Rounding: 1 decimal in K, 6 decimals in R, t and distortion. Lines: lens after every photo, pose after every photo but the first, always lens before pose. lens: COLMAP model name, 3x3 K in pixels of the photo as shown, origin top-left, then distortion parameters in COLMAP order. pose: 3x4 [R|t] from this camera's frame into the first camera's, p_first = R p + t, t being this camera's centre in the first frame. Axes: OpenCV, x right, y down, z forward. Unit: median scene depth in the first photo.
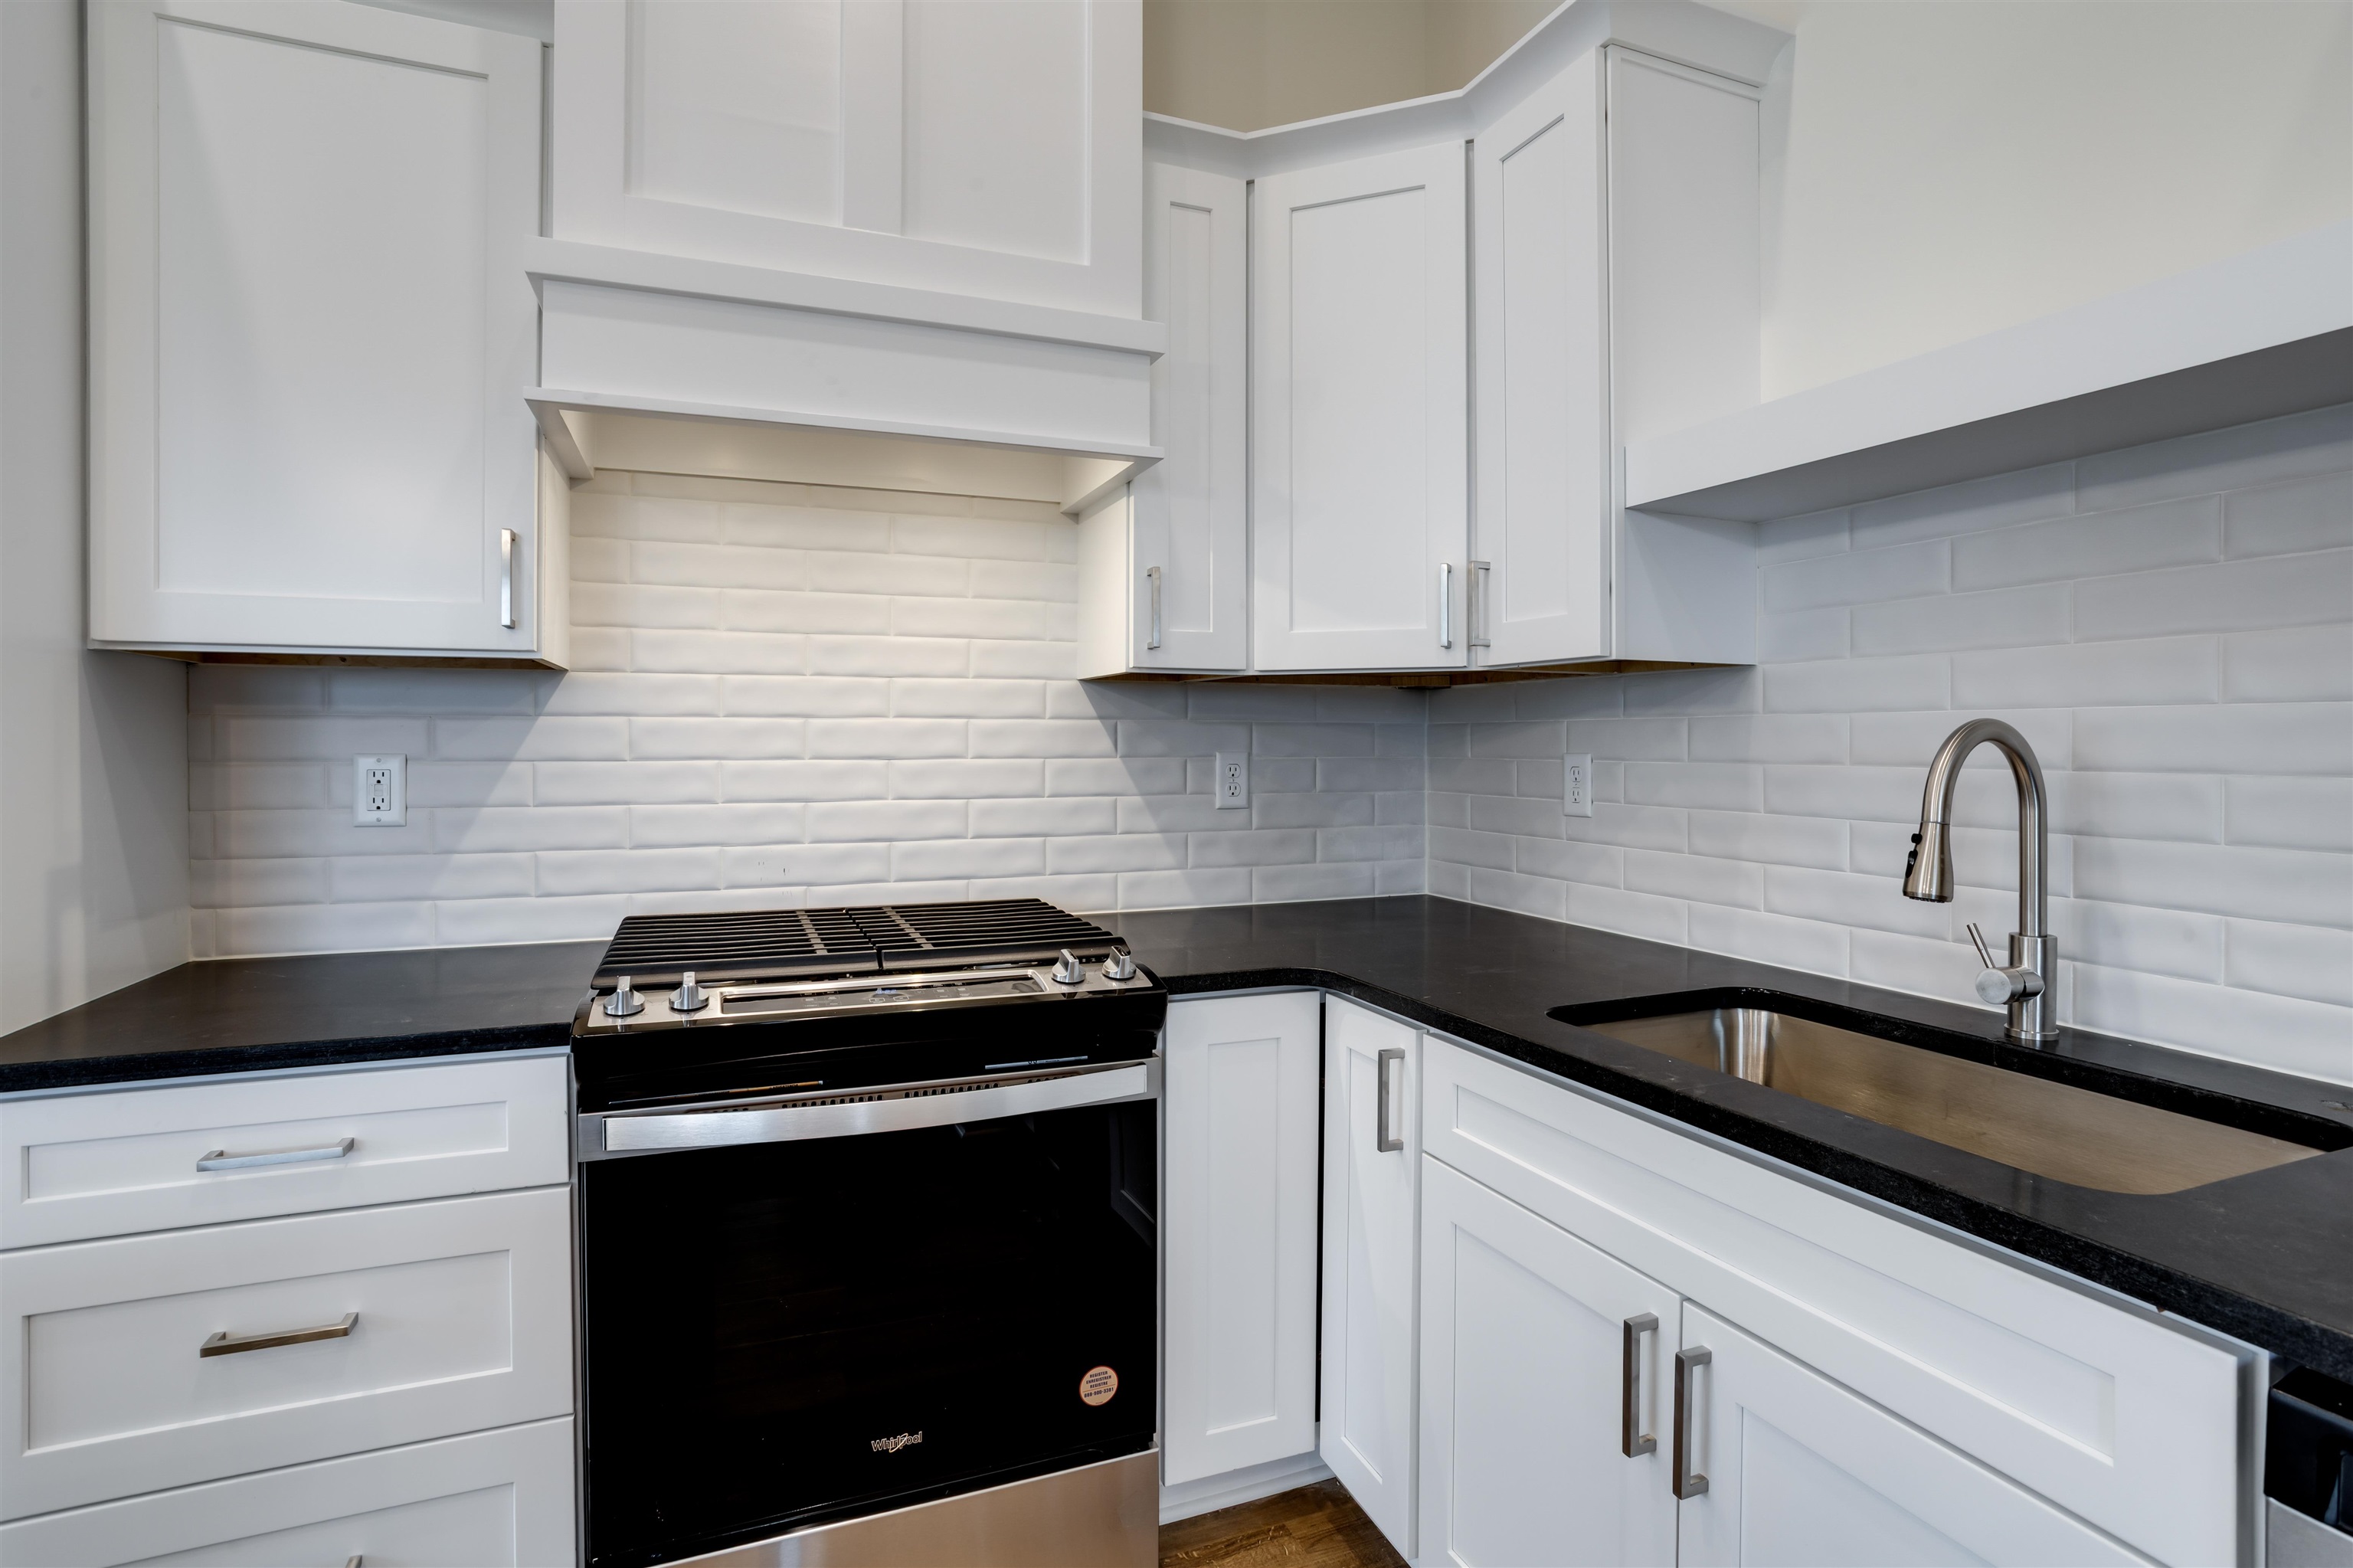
lens RADIAL K [[1147.9, 0, 1183.5], [0, 1147.9, 744.8], [0, 0, 1]] dist [-0.073552, 0.040367]
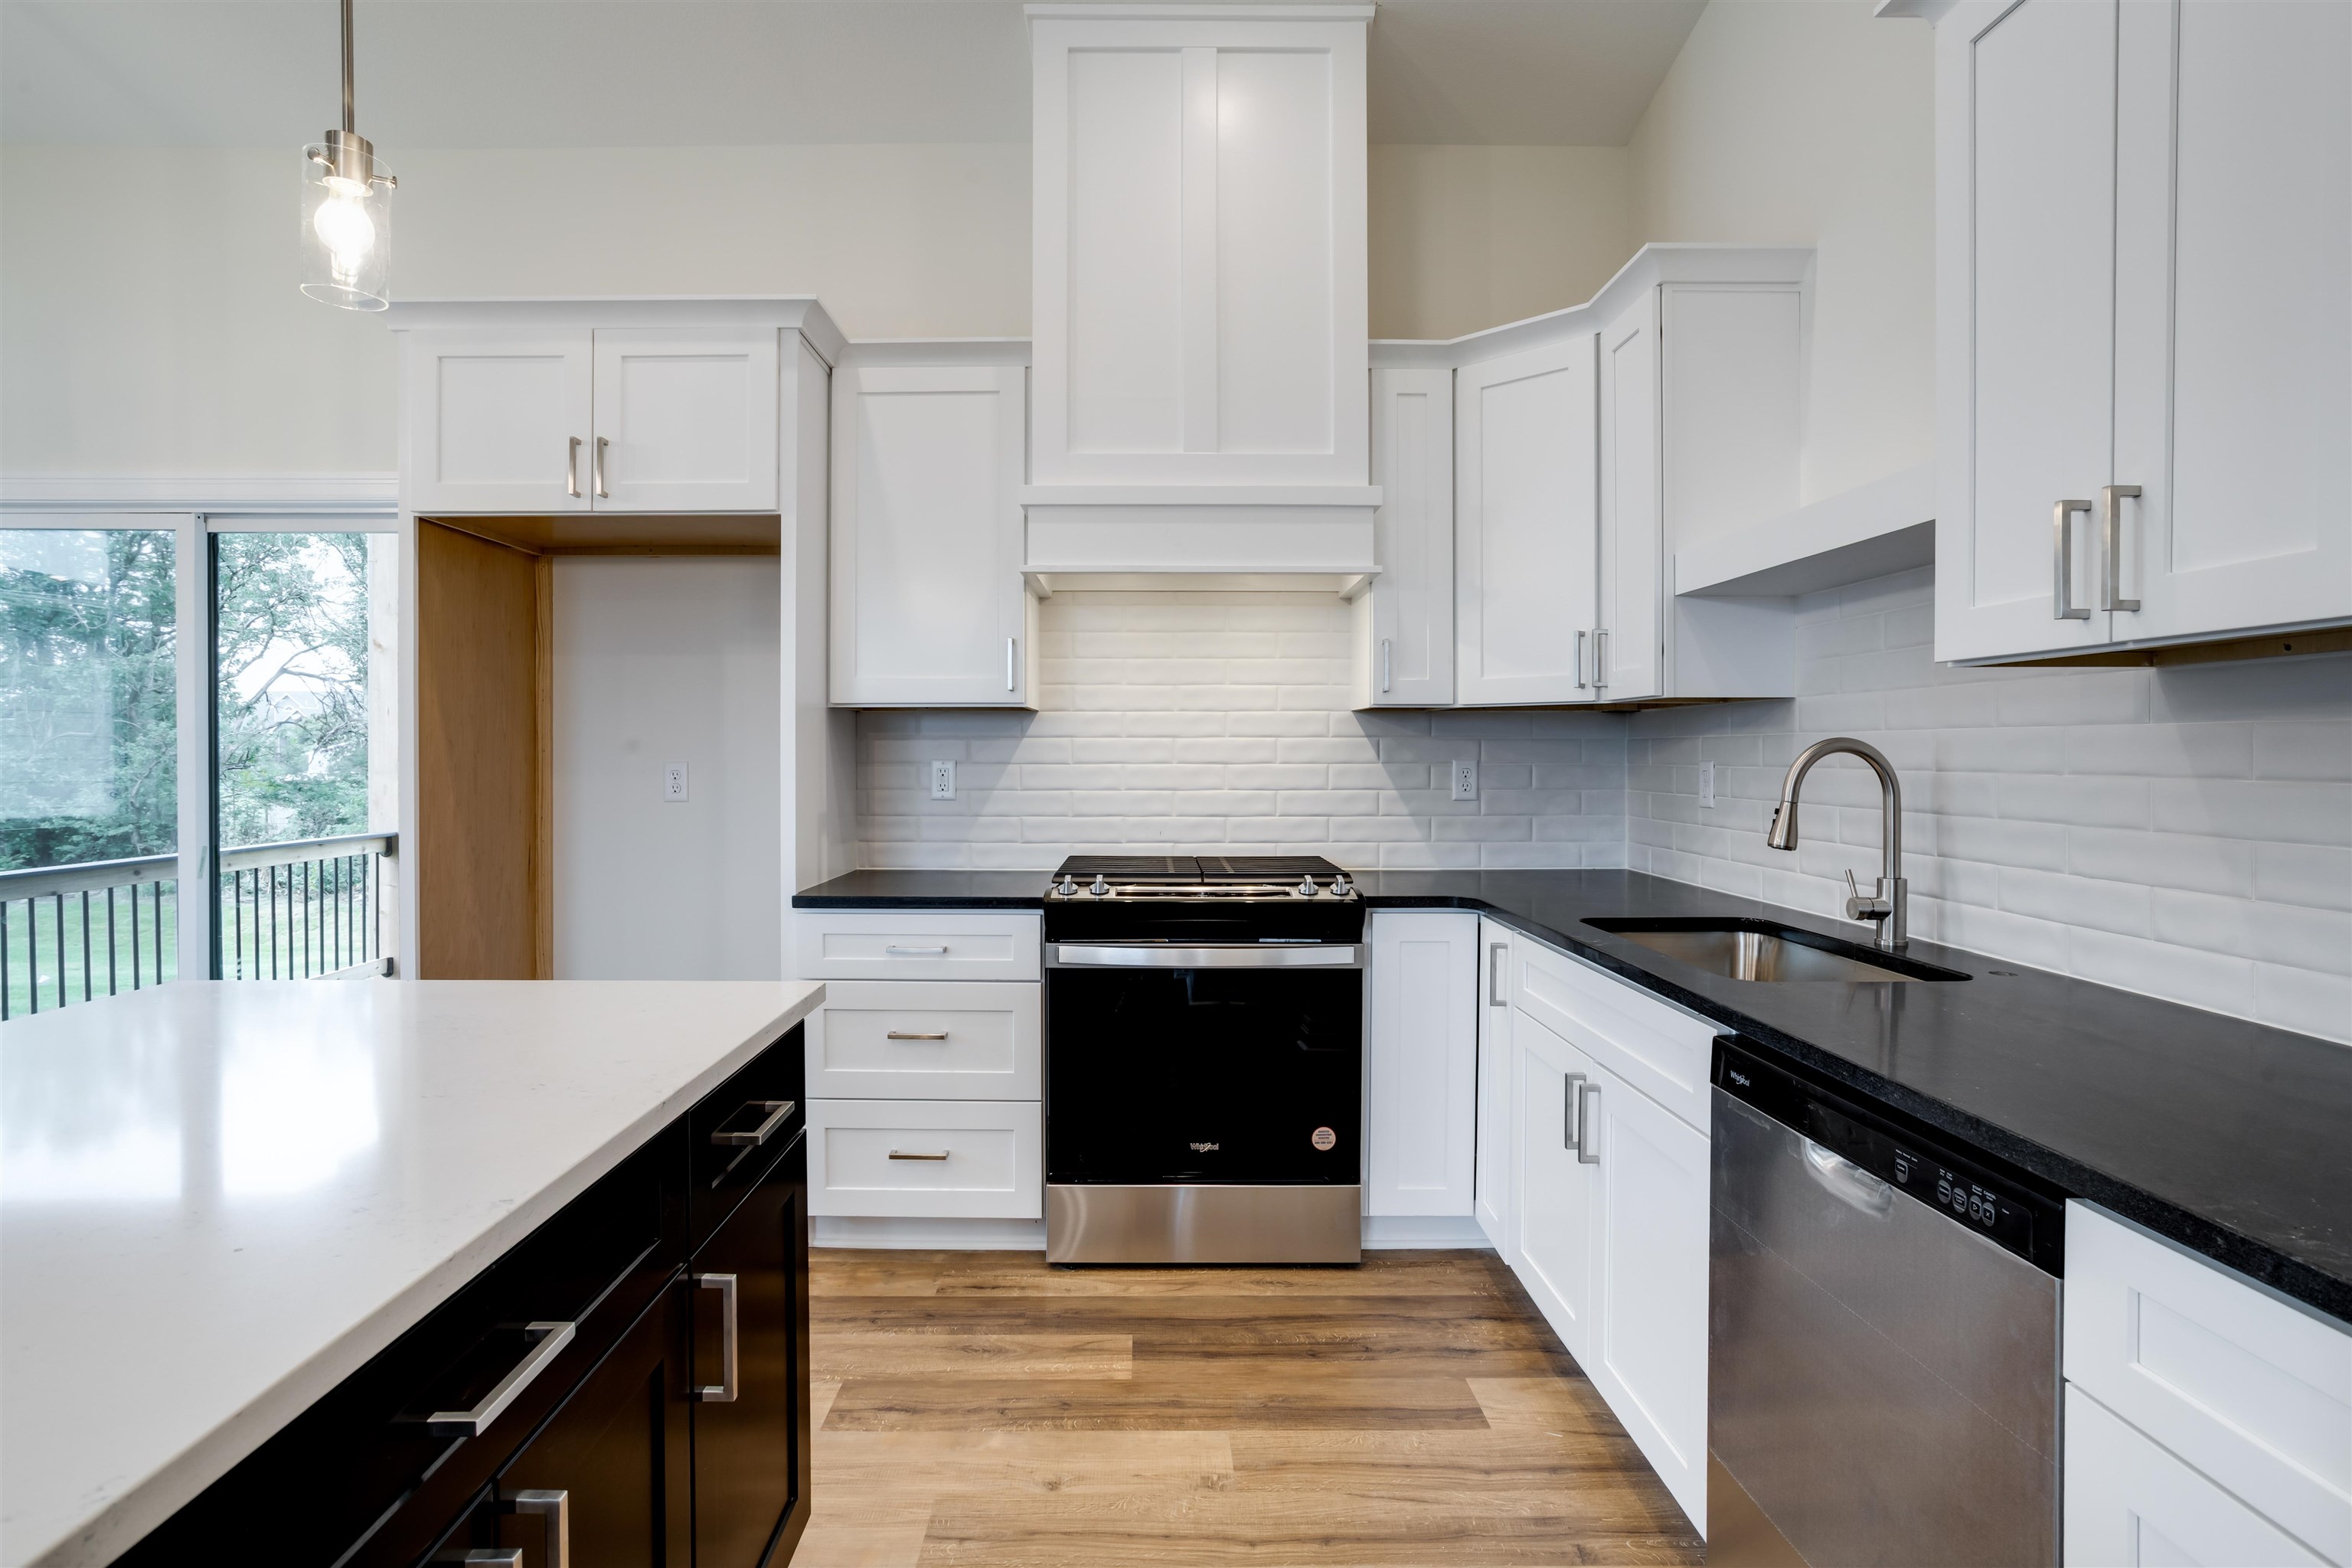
lens RADIAL K [[1147.3, 0, 1183.0], [0, 1147.3, 744.8], [0, 0, 1]] dist [-0.073552, 0.040367]
pose [[0.934971, -0.002894, -0.354713, 0.295065], [-0.000453, 0.999956, -0.009352, 0.001381], [0.354724, 0.008904, 0.934929, -0.587775]]
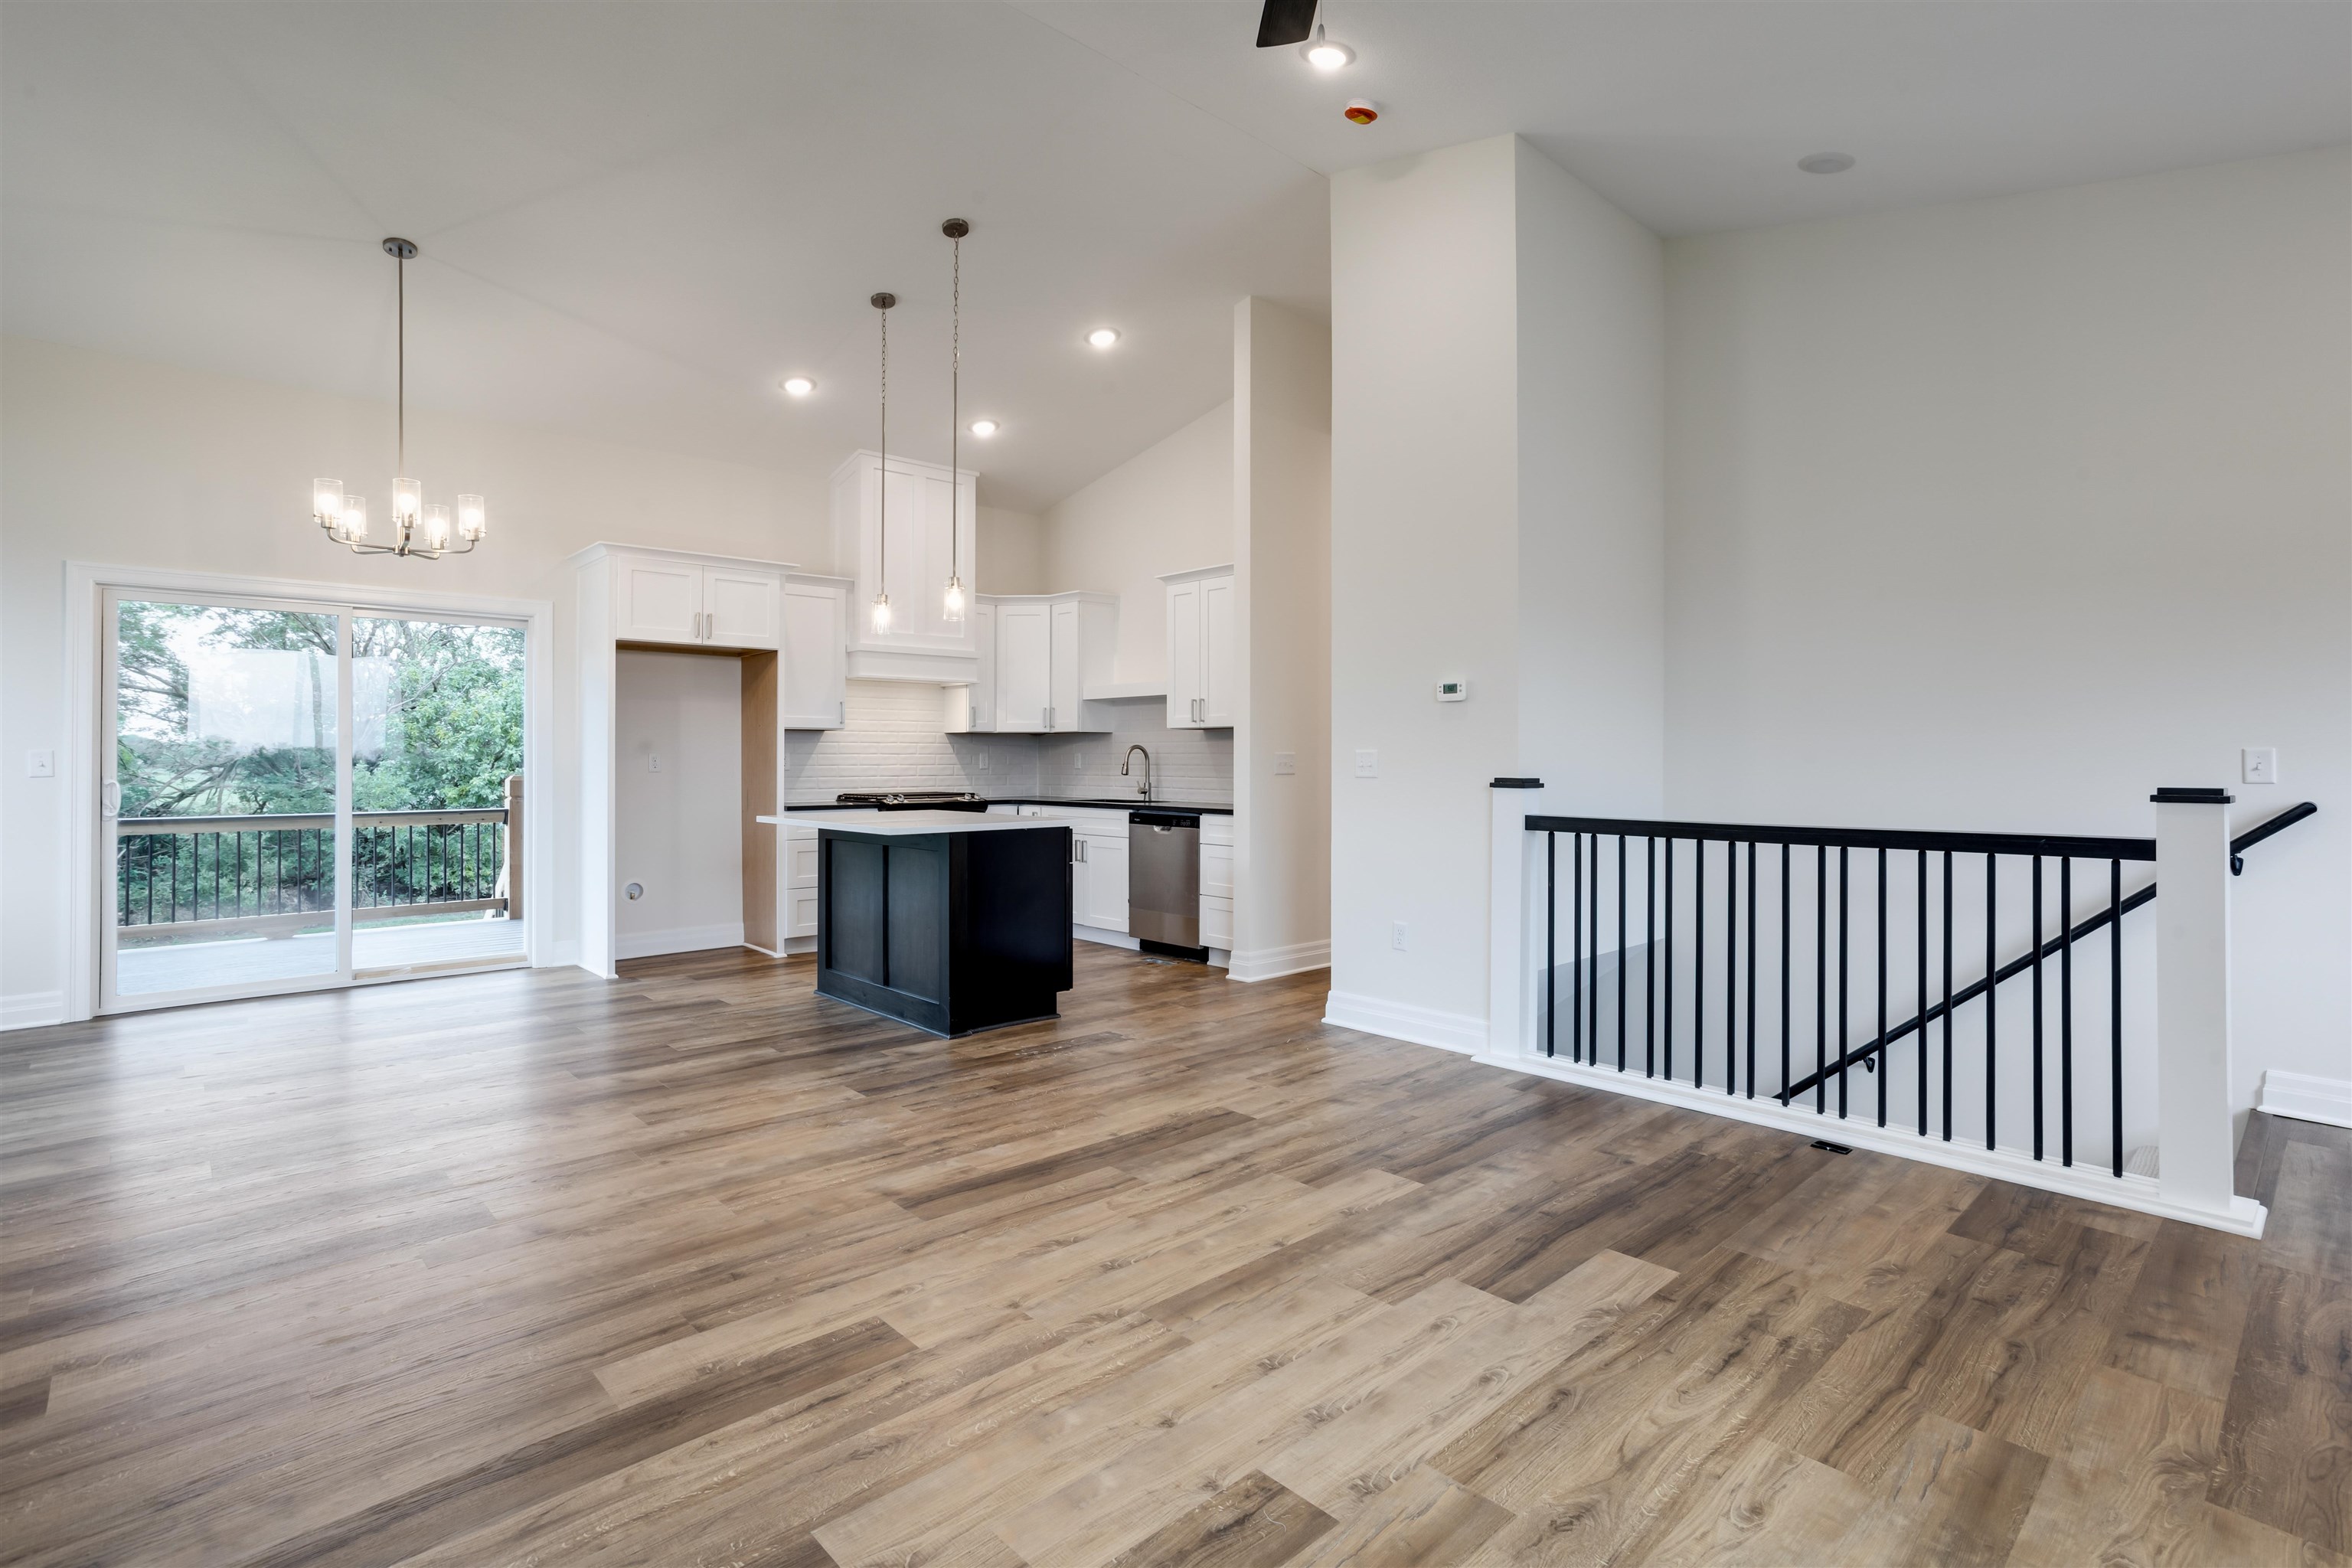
lens RADIAL K [[1147.3, 0, 1183.0], [0, 1147.3, 744.8], [0, 0, 1]] dist [-0.073552, 0.040367]
pose [[0.927832, 0.002639, 0.372989, -0.961258], [0.003209, 0.999881, -0.015057, 0.049558], [-0.372985, 0.015167, 0.927714, -3.425435]]
